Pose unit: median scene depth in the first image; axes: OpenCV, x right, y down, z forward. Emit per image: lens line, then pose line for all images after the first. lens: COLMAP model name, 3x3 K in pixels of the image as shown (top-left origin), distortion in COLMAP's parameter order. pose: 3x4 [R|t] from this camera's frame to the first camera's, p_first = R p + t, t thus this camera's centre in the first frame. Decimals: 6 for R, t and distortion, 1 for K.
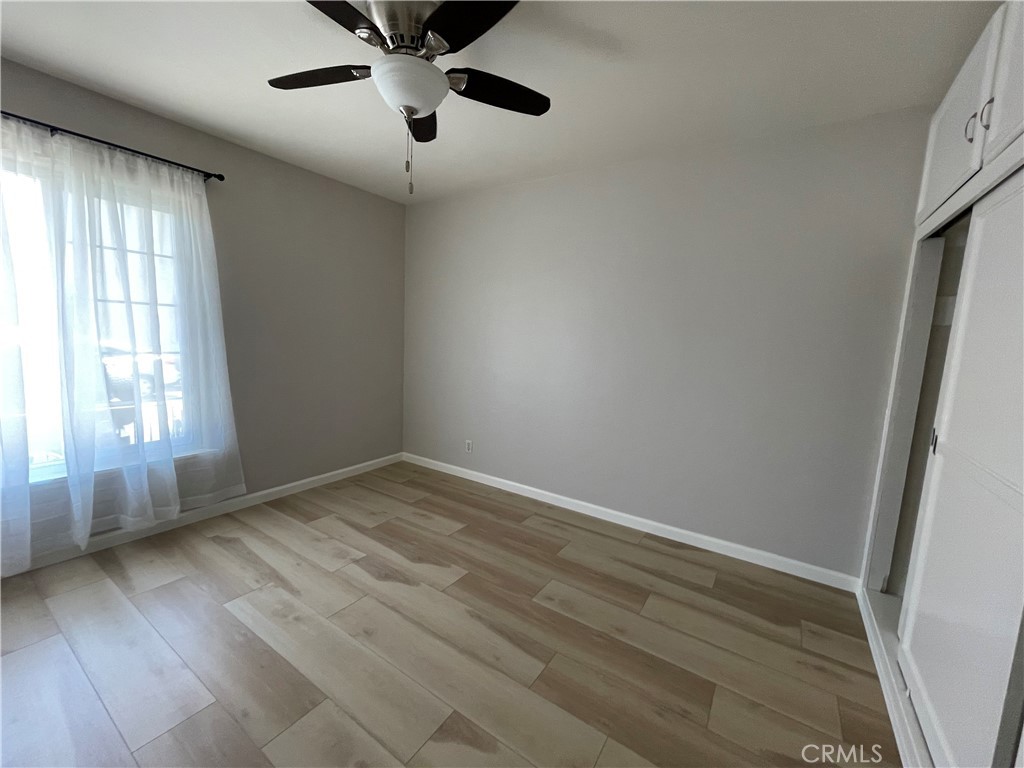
lens RADIAL K [[415.0, 0, 510.3], [0, 415.0, 385.2], [0, 0, 1]] dist [-0.004462, 0.001706]
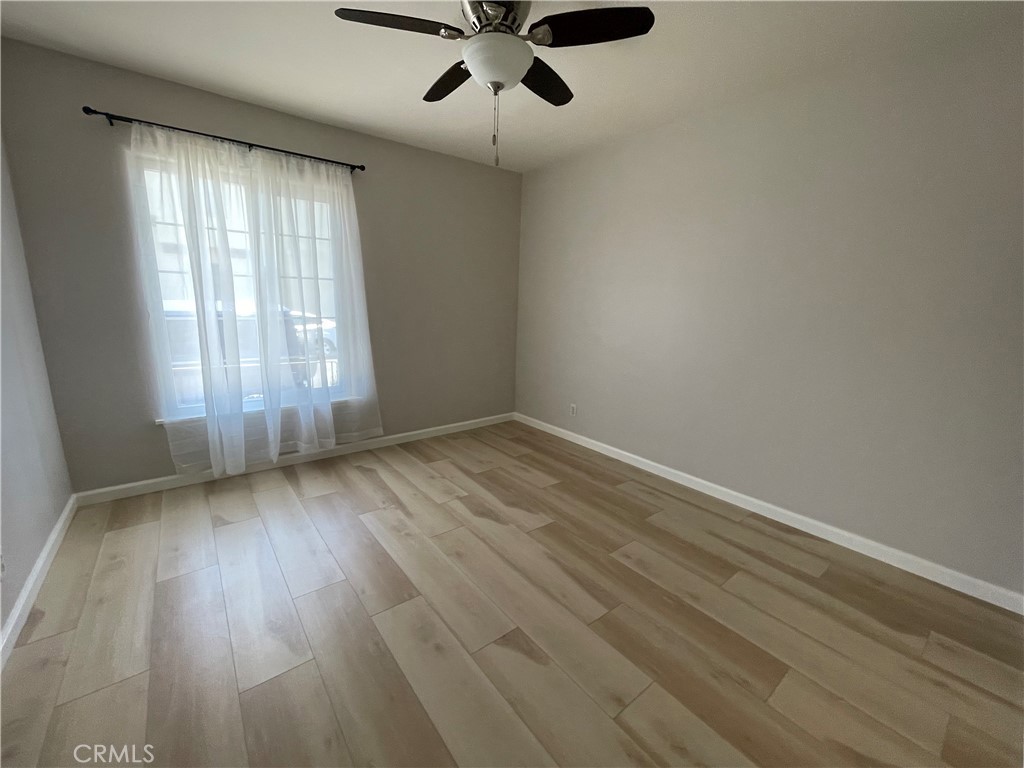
lens RADIAL K [[415.0, 0, 507.0], [0, 415.0, 383.4], [0, 0, 1]] dist [-0.004462, 0.001706]
pose [[0.949991, 0.044780, -0.309049, 0.099387], [-0.022810, 0.996972, 0.074342, 0.015677], [0.311442, -0.063575, 0.948136, -0.036579]]
